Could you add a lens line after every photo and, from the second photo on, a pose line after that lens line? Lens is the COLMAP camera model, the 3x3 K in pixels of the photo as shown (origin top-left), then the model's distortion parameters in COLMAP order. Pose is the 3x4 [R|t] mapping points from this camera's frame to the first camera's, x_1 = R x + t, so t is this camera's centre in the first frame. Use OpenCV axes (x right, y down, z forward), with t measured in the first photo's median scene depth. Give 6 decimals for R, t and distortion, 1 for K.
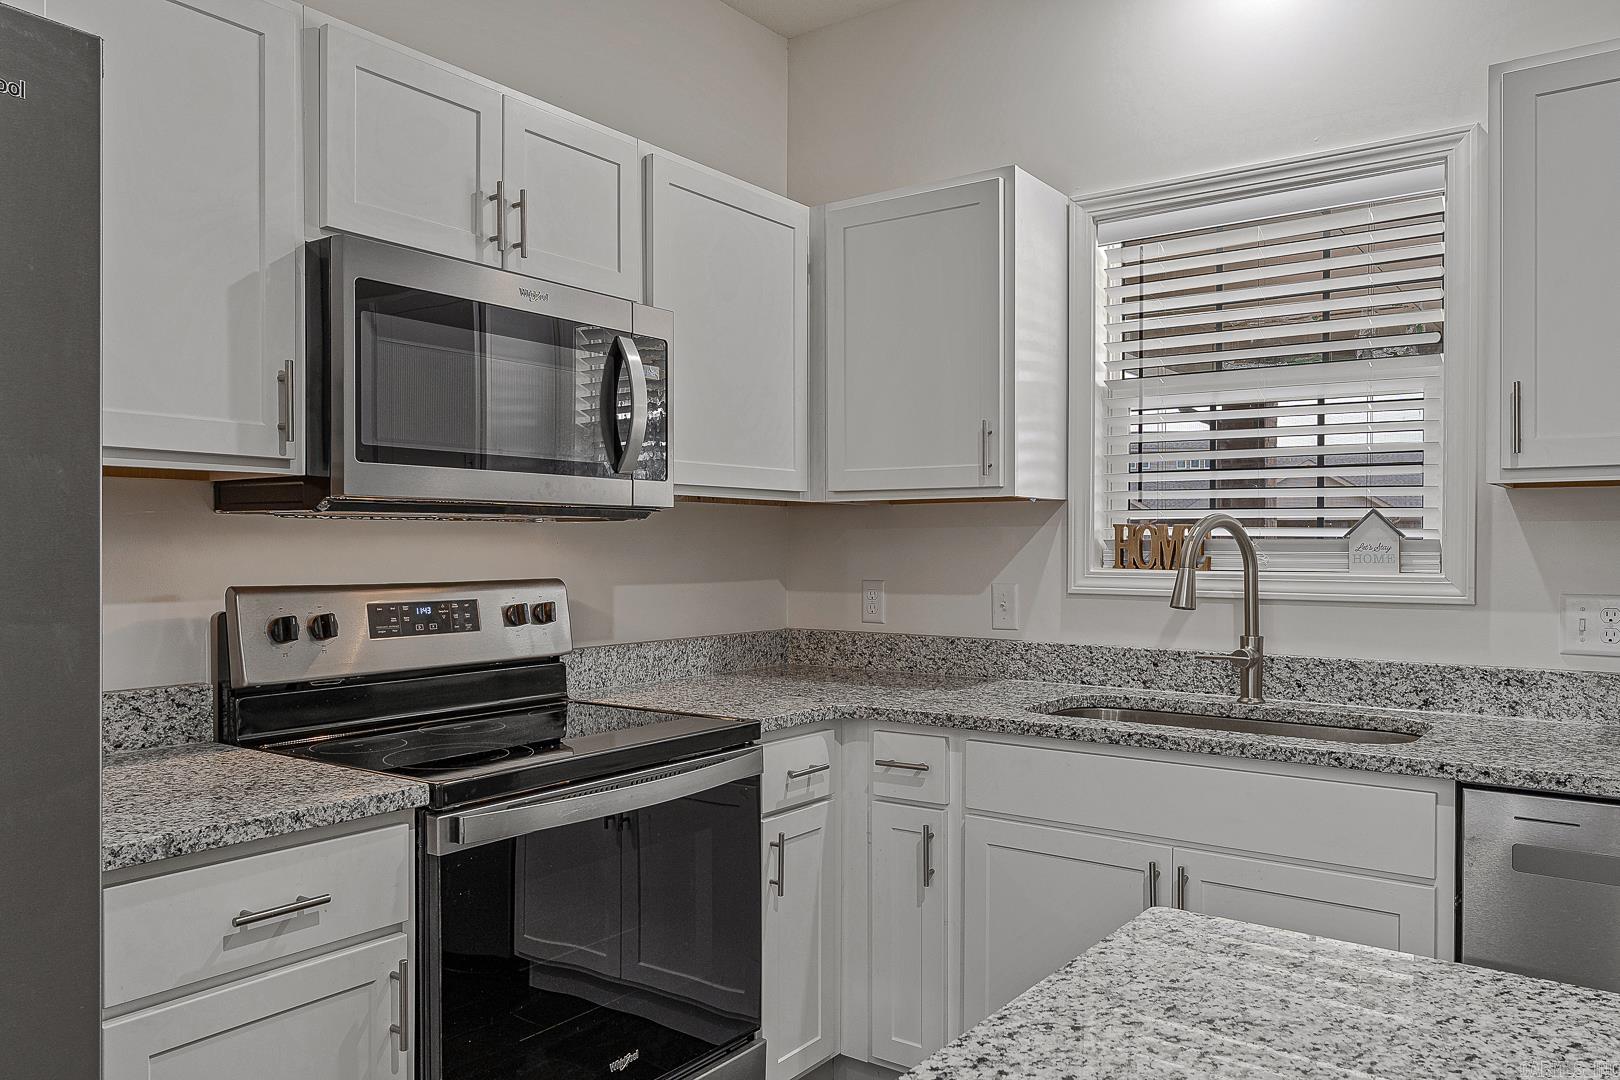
lens RADIAL K [[1135.8, 0, 855.8], [0, 1135.8, 547.1], [0, 0, 1]] dist [0.003917, 0.000725]
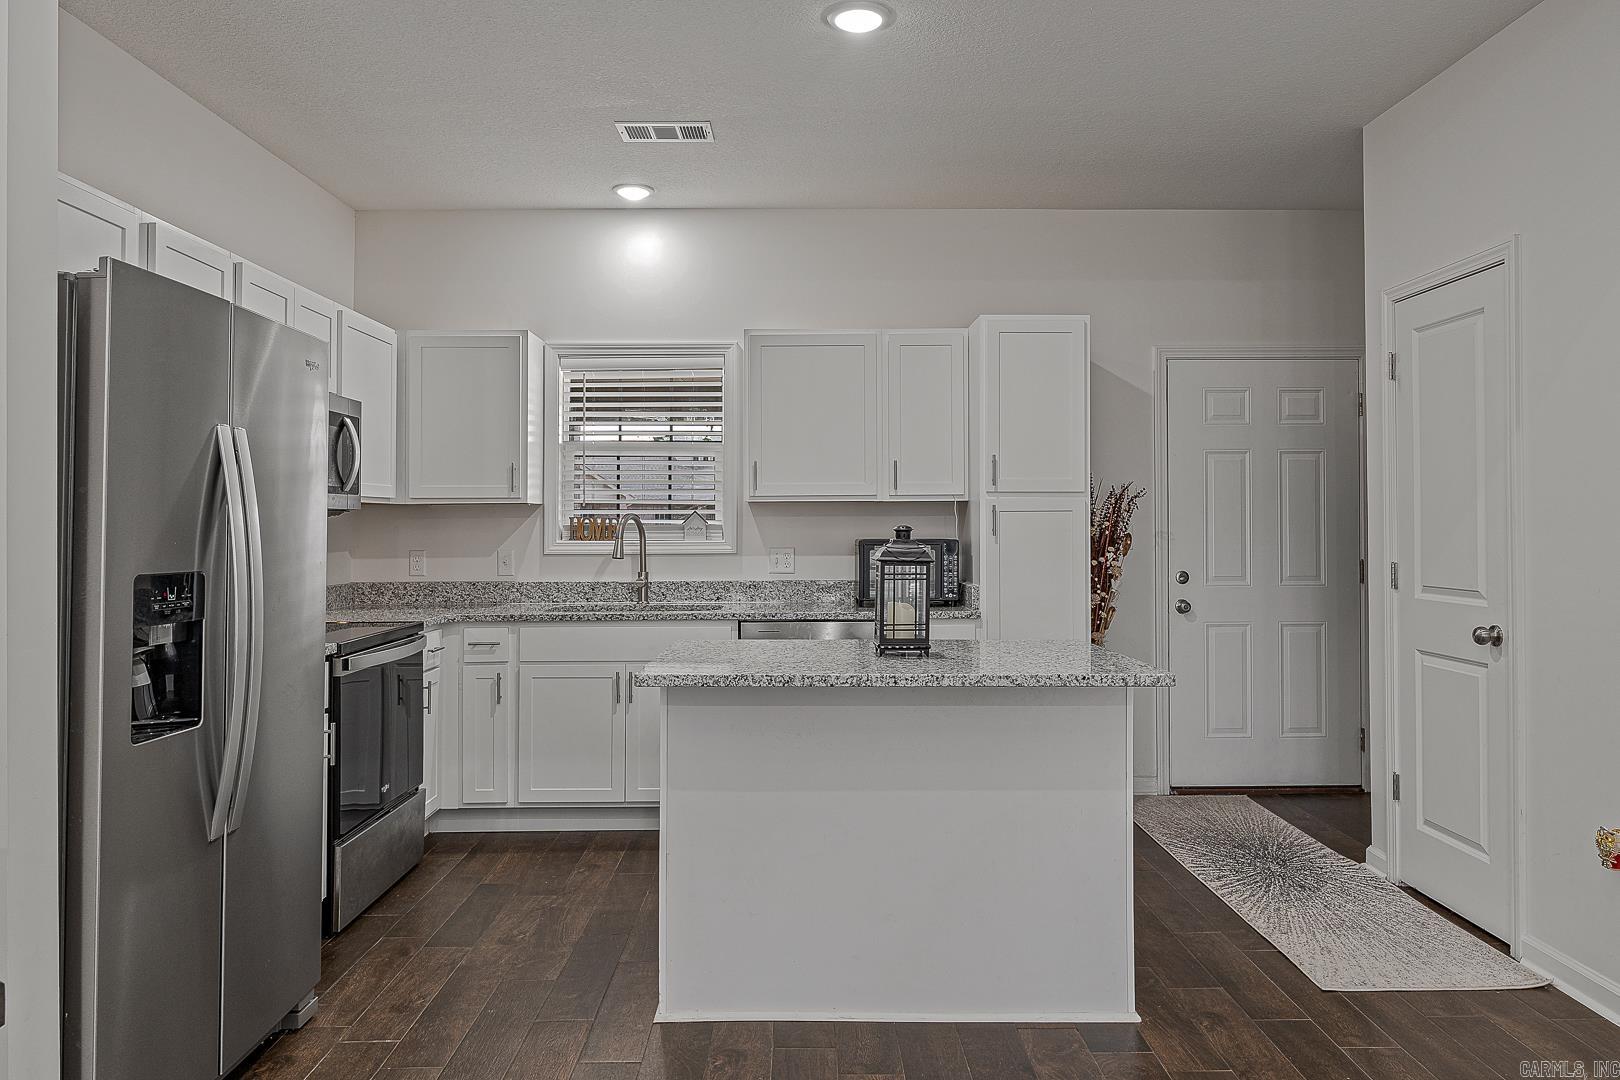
lens RADIAL K [[1063.4, 0, 811.8], [0, 1063.4, 428.8], [0, 0, 1]] dist [0.000040, 0.000343]
pose [[0.810698, 0.047603, 0.583526, -0.559886], [0.006618, 0.995880, -0.090436, -0.004369], [-0.585427, 0.077178, 0.807043, -0.785412]]
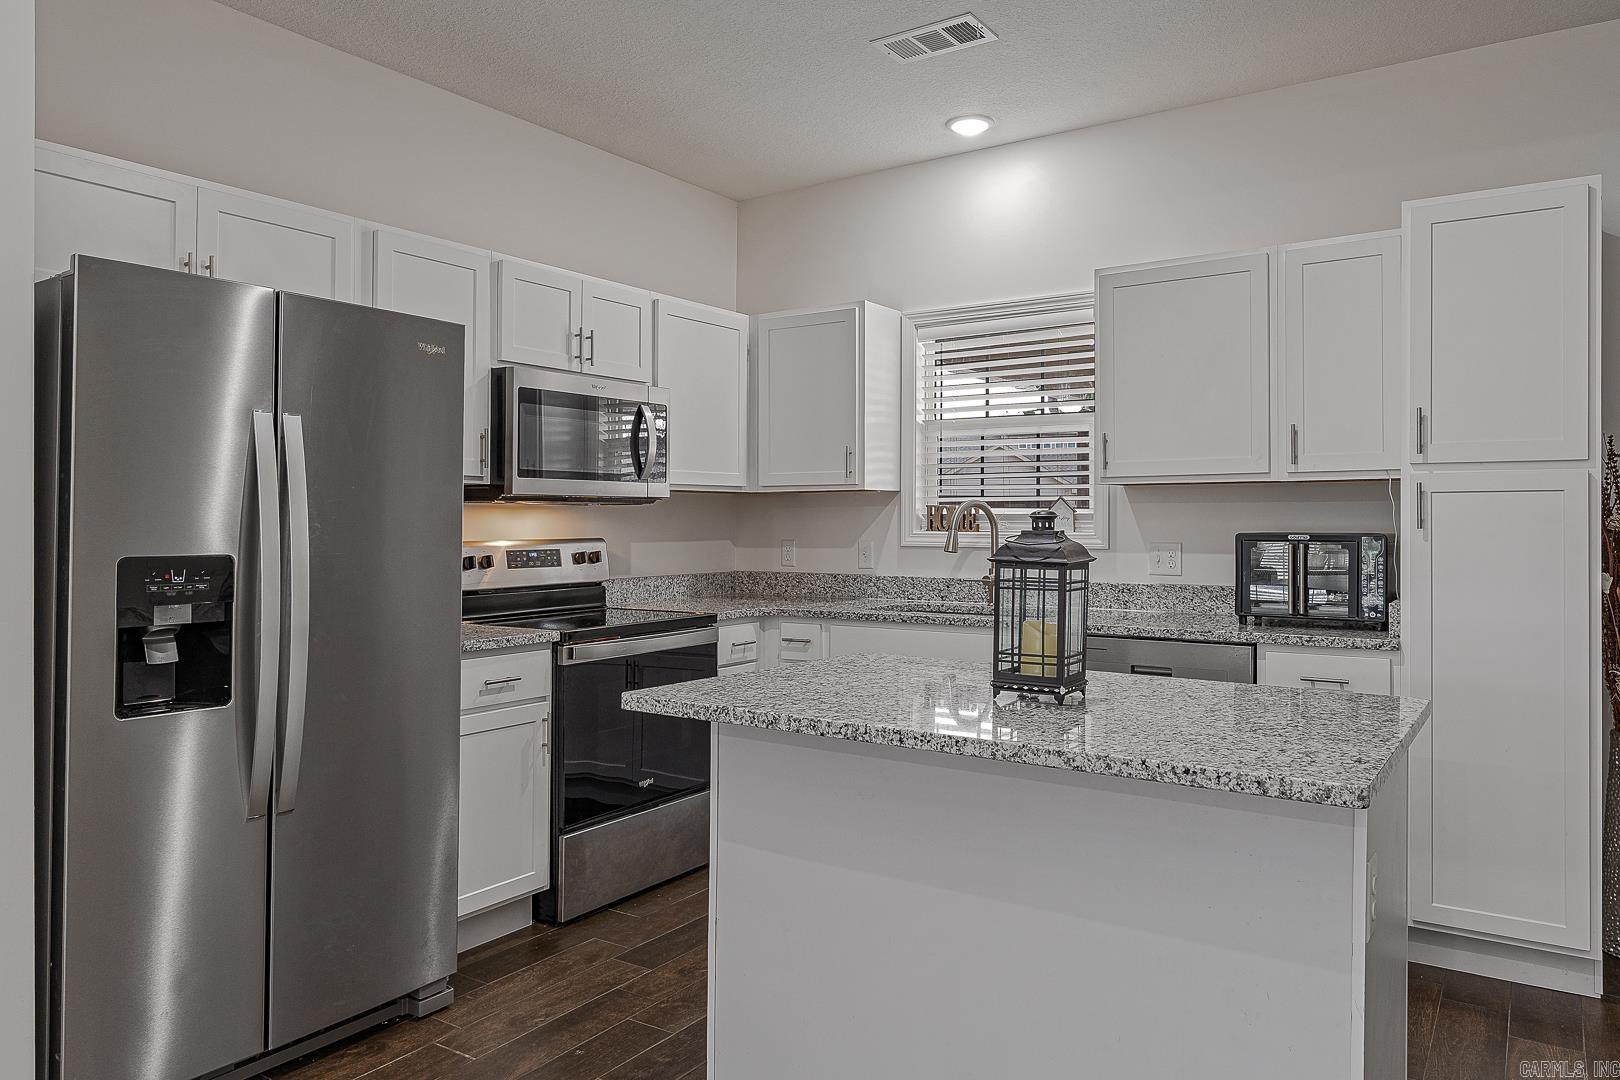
lens RADIAL K [[1076.6, 0, 848.4], [0, 1076.6, 449.9], [0, 0, 1]] dist [0.001330, 0.000778]
pose [[0.999468, -0.001799, 0.032559, 0.065638], [0.003955, 0.997793, -0.066279, 0.004101], [-0.032368, 0.066372, 0.997270, -0.697396]]
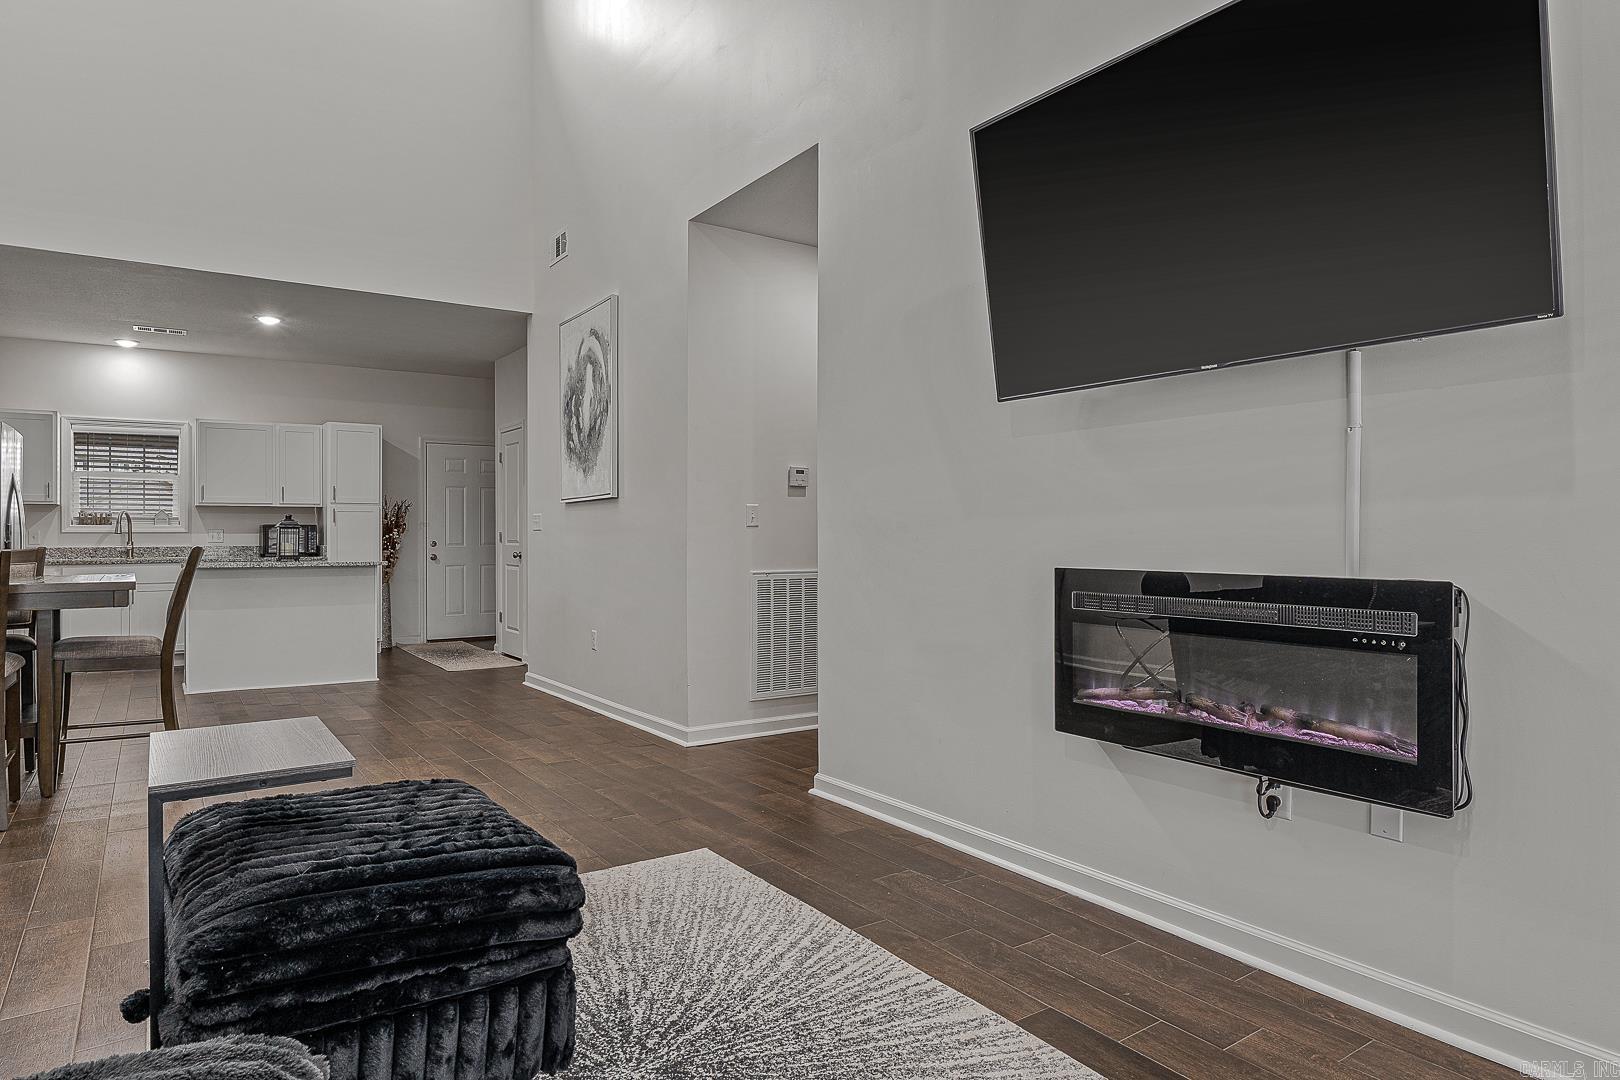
lens RADIAL K [[950.8, 0, 810.0], [0, 950.8, 540.0], [0, 0, 1]] dist [0.000576, 0.000981]
pose [[0.346117, -0.008178, 0.938156, -1.952961], [0.007986, 0.999951, 0.005770, 0.073583], [-0.938157, 0.005495, 0.346166, -2.377172]]
